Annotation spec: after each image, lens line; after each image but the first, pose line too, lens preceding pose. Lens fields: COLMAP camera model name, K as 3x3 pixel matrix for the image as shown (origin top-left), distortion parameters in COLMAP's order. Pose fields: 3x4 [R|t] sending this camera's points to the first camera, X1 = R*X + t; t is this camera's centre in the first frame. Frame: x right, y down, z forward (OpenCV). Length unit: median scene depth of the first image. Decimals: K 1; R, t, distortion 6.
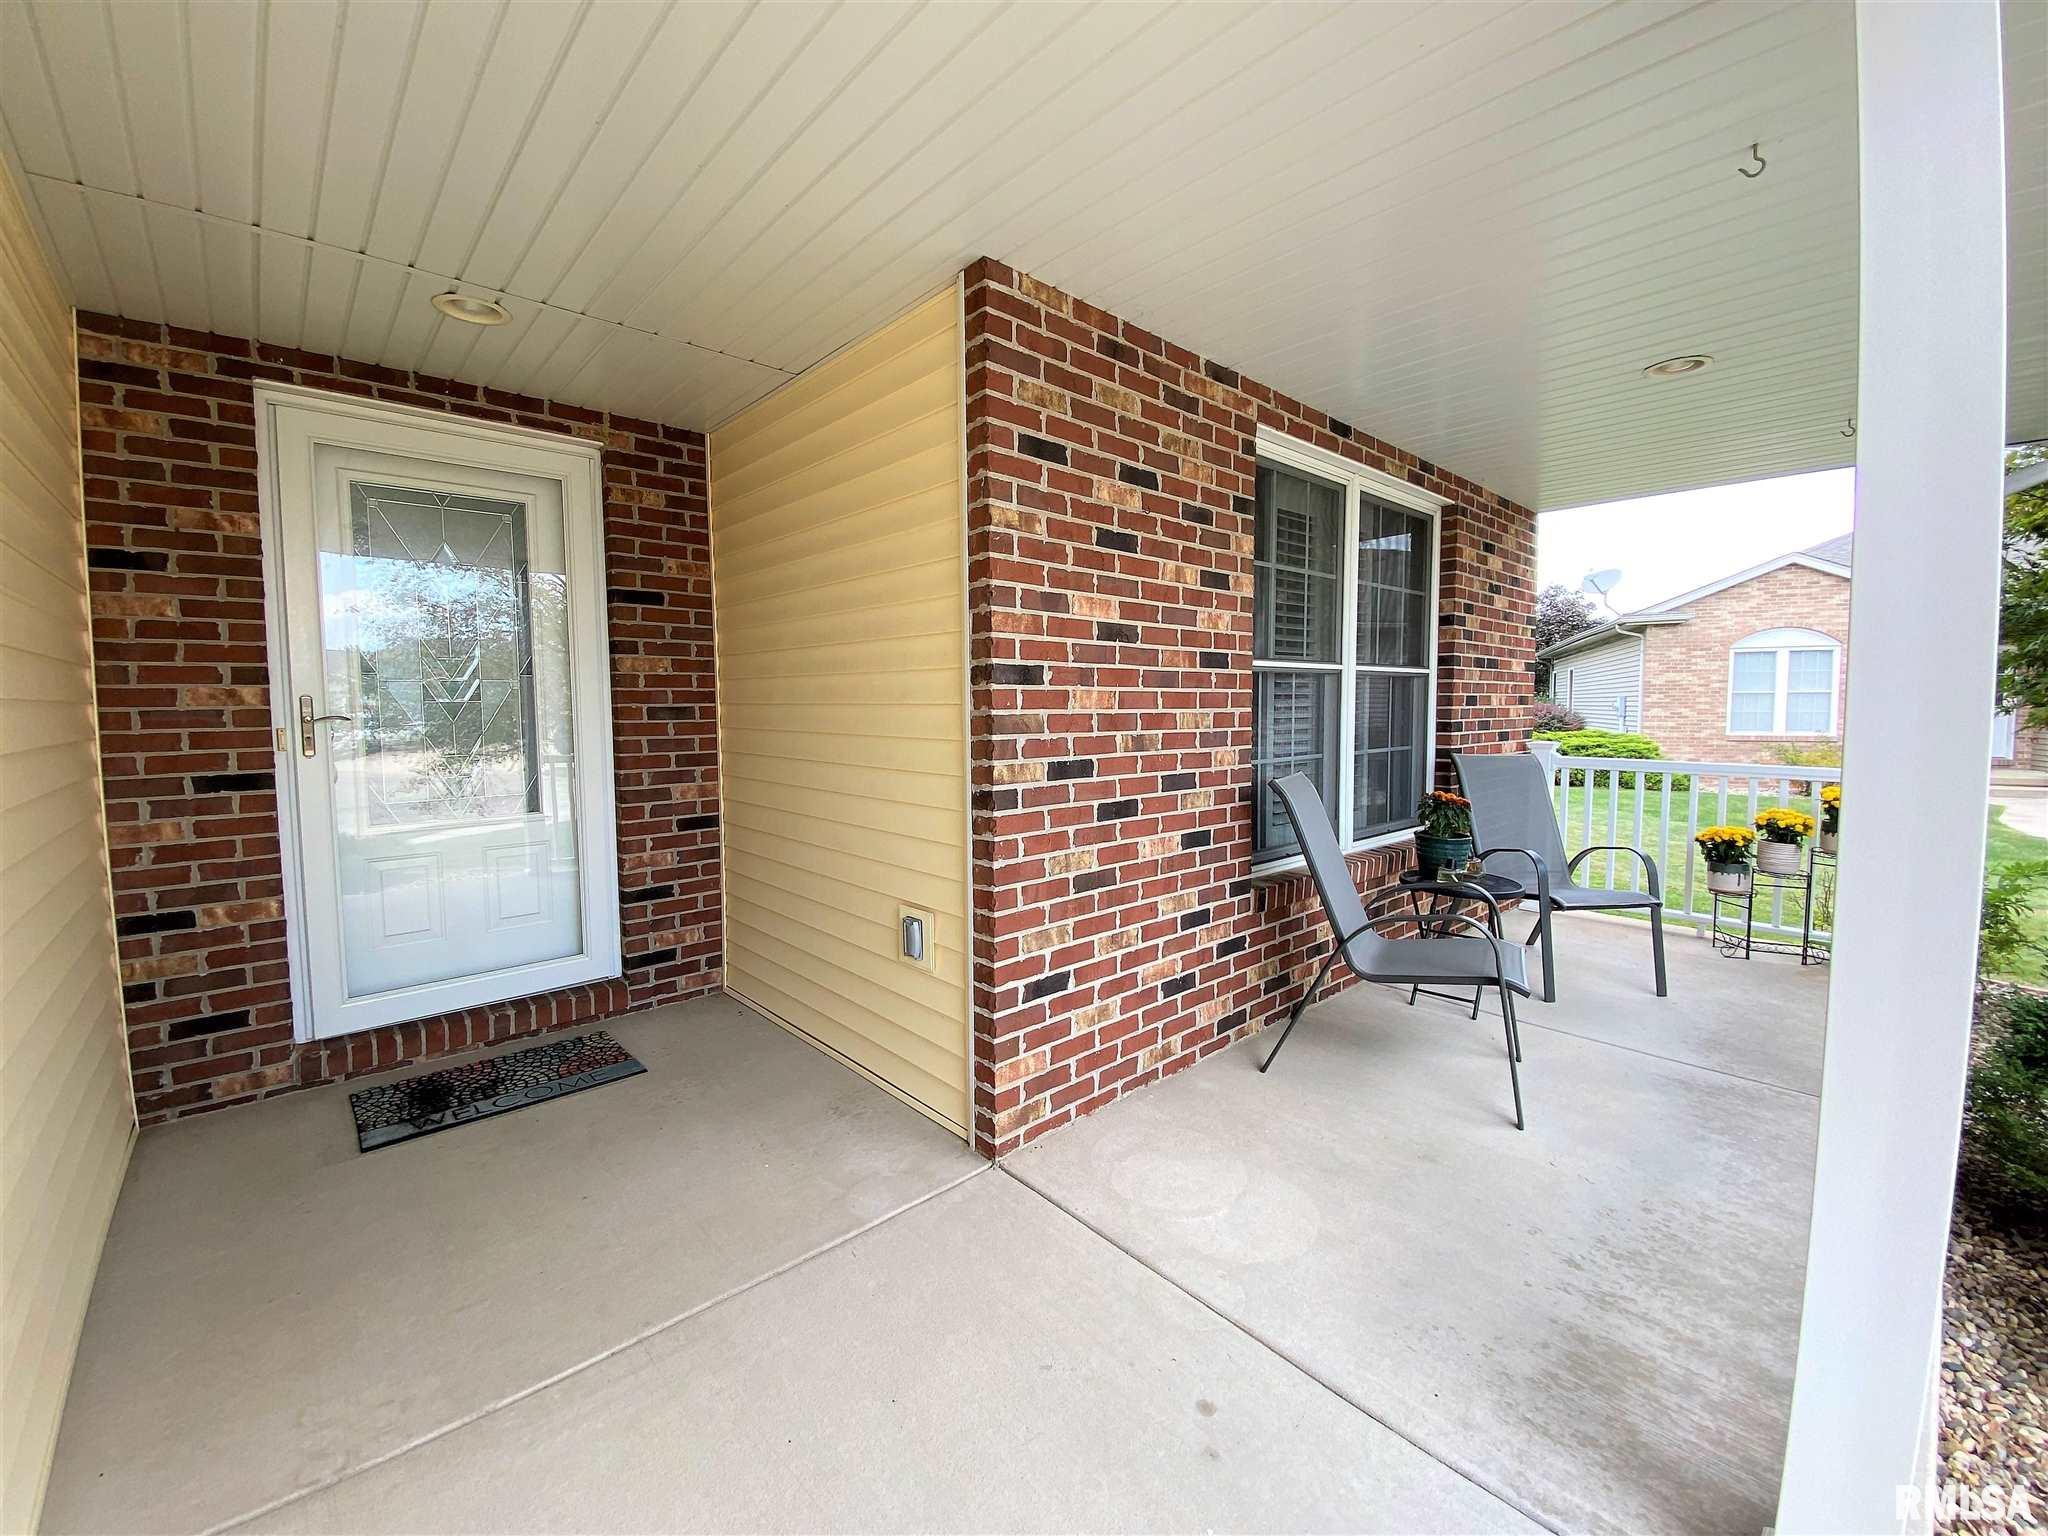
lens RADIAL K [[846.7, 0, 1027.2], [0, 846.7, 762.5], [0, 0, 1]] dist [0.077488, -0.051526]
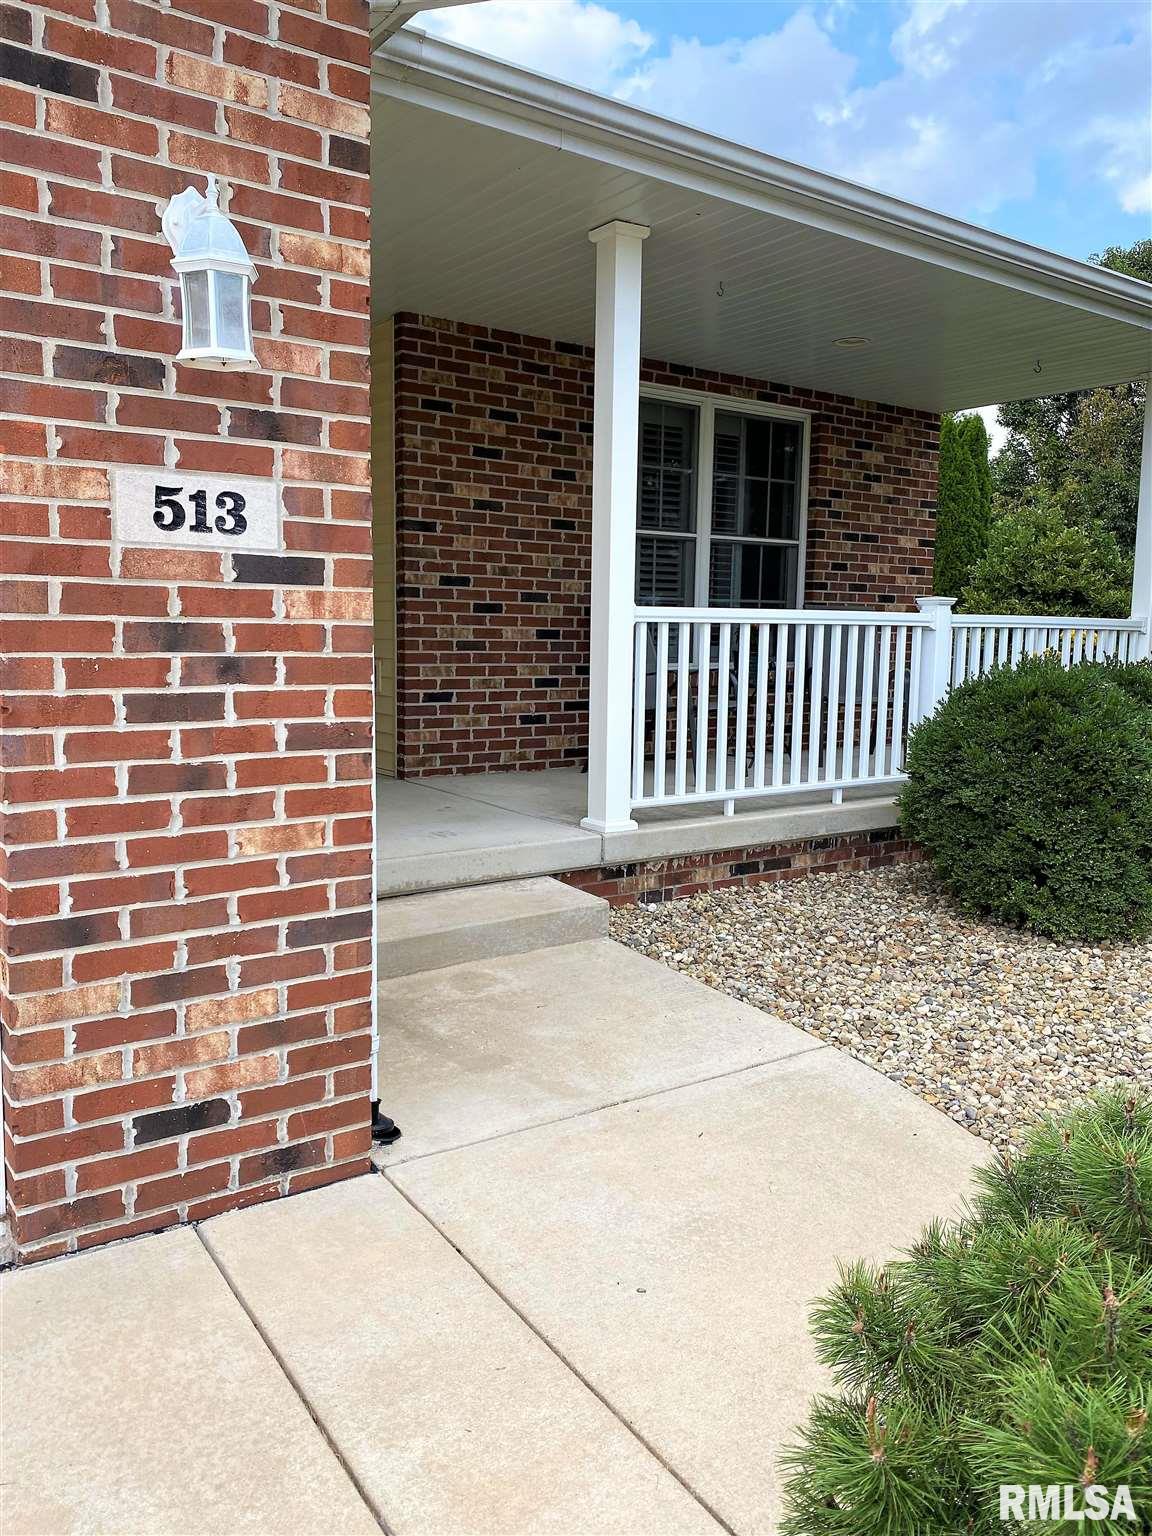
lens RADIAL K [[1214.7, 0, 576.0], [0, 1214.7, 768.0], [0, 0, 1]] dist [0.121862, -0.216630]
pose [[0.994440, 0.032921, -0.100027, 0.552429], [-0.027986, 0.998340, 0.050346, 0.254858], [0.101519, -0.047267, 0.993710, -1.508608]]
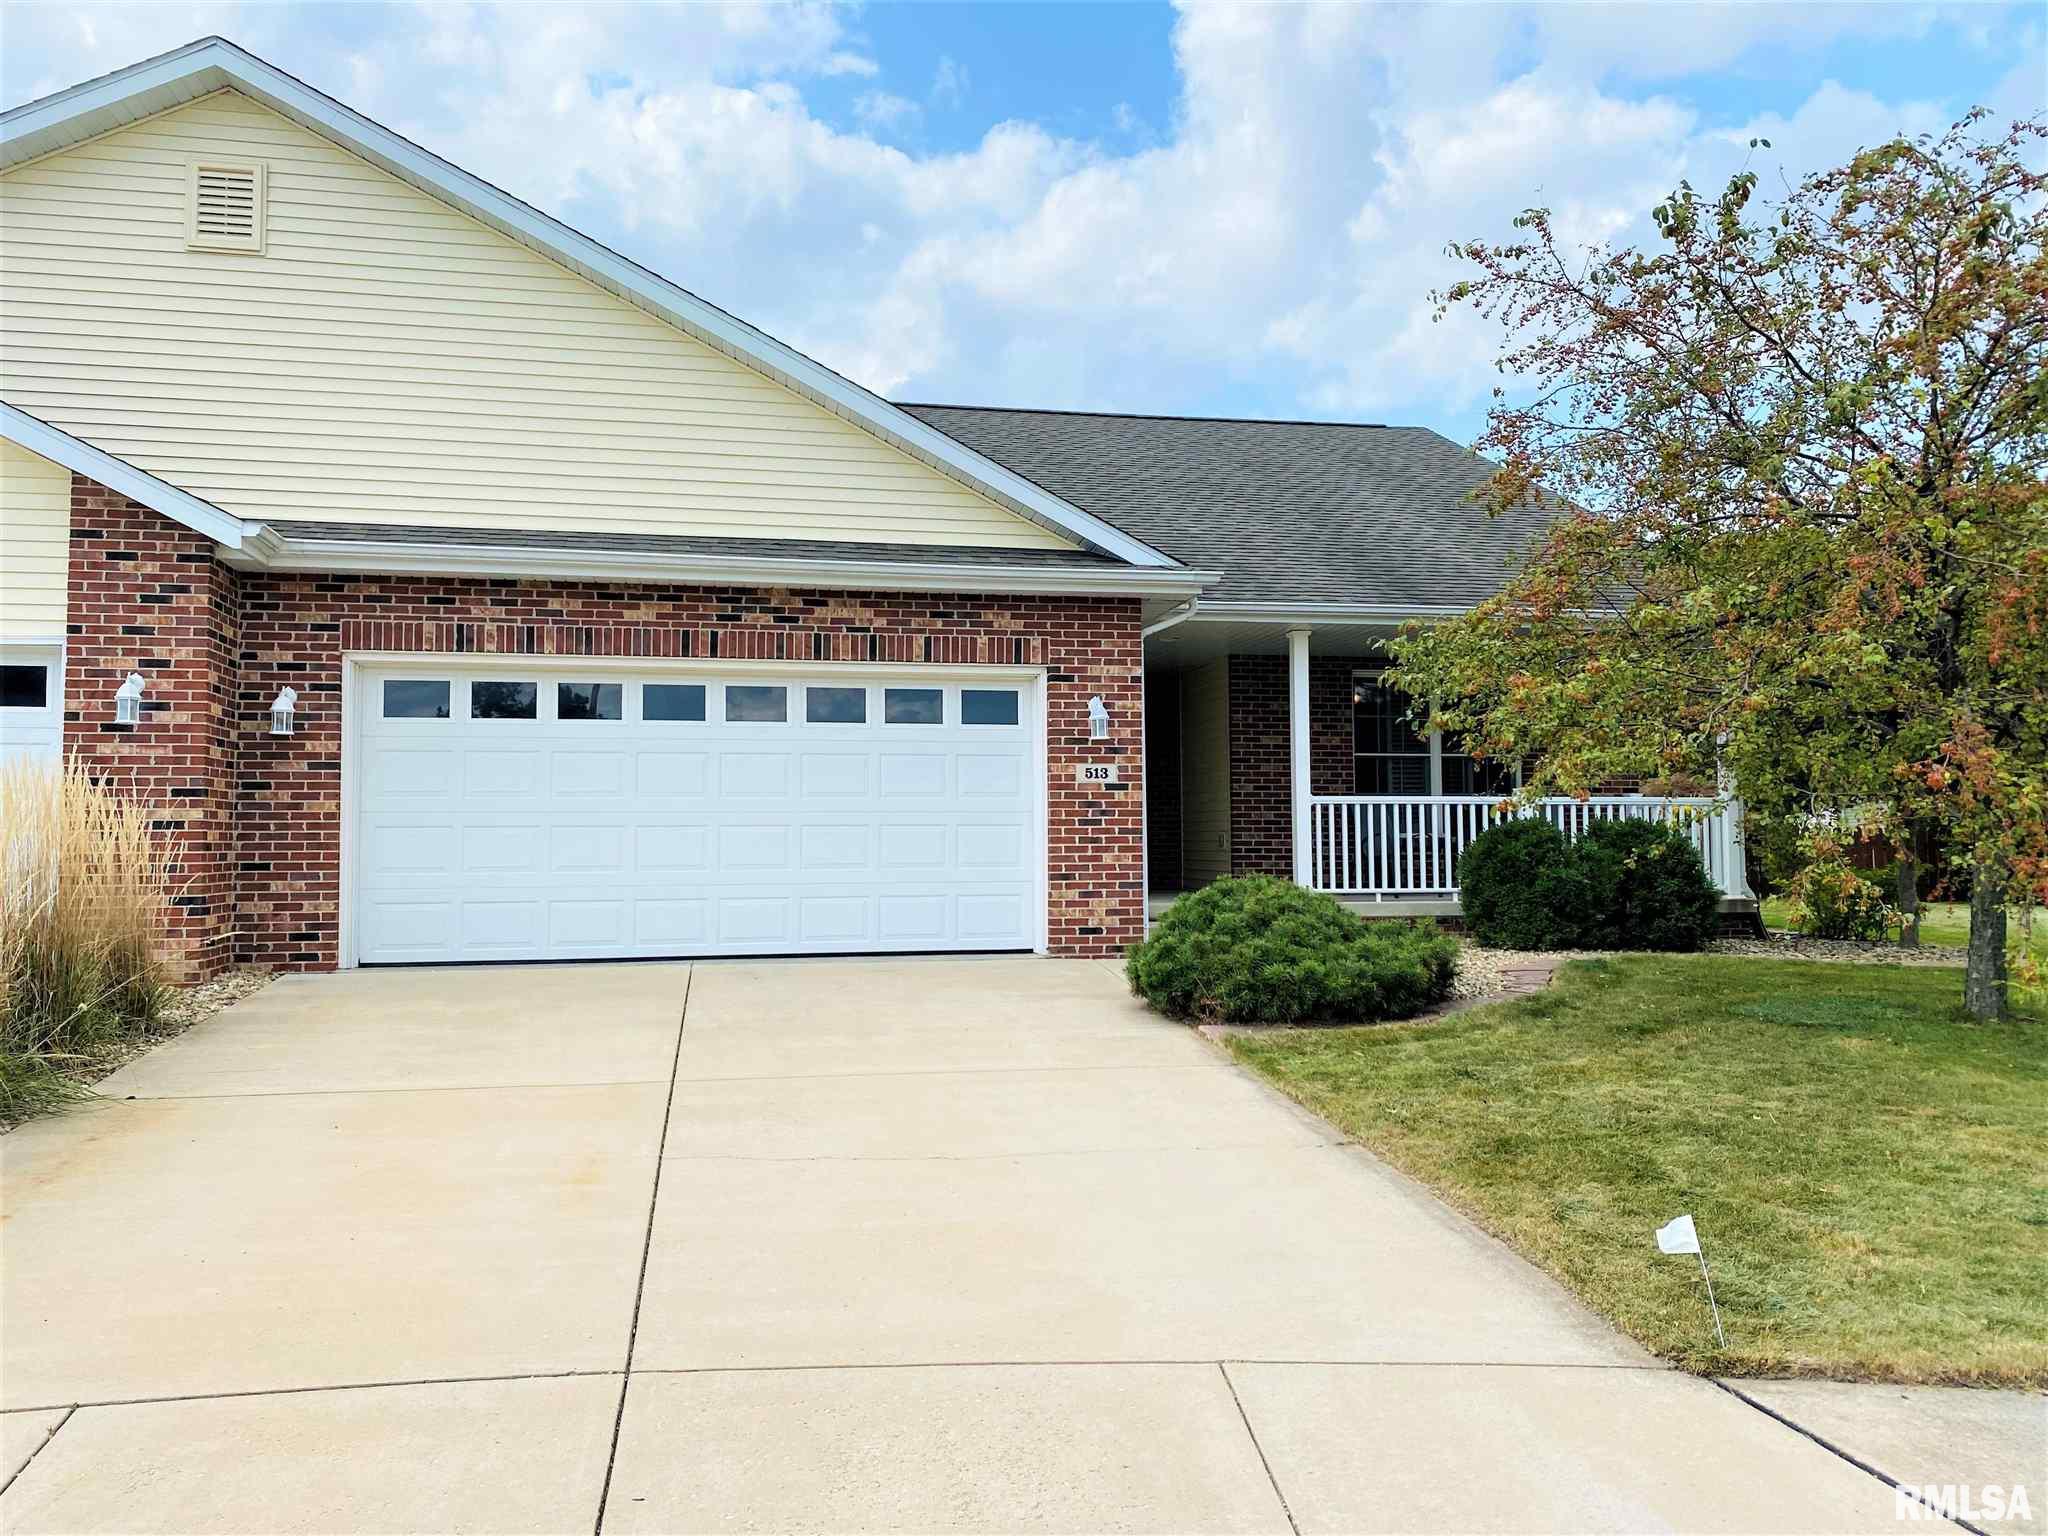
lens RADIAL K [[1619.6, 0, 1024.0], [0, 1619.6, 768.0], [0, 0, 1]] dist [0.121862, -0.216630]
pose [[0.862010, -0.026845, -0.506181, 2.360317], [-0.031292, 0.993874, -0.105999, 0.606677], [0.505925, 0.107212, 0.855889, -4.729530]]
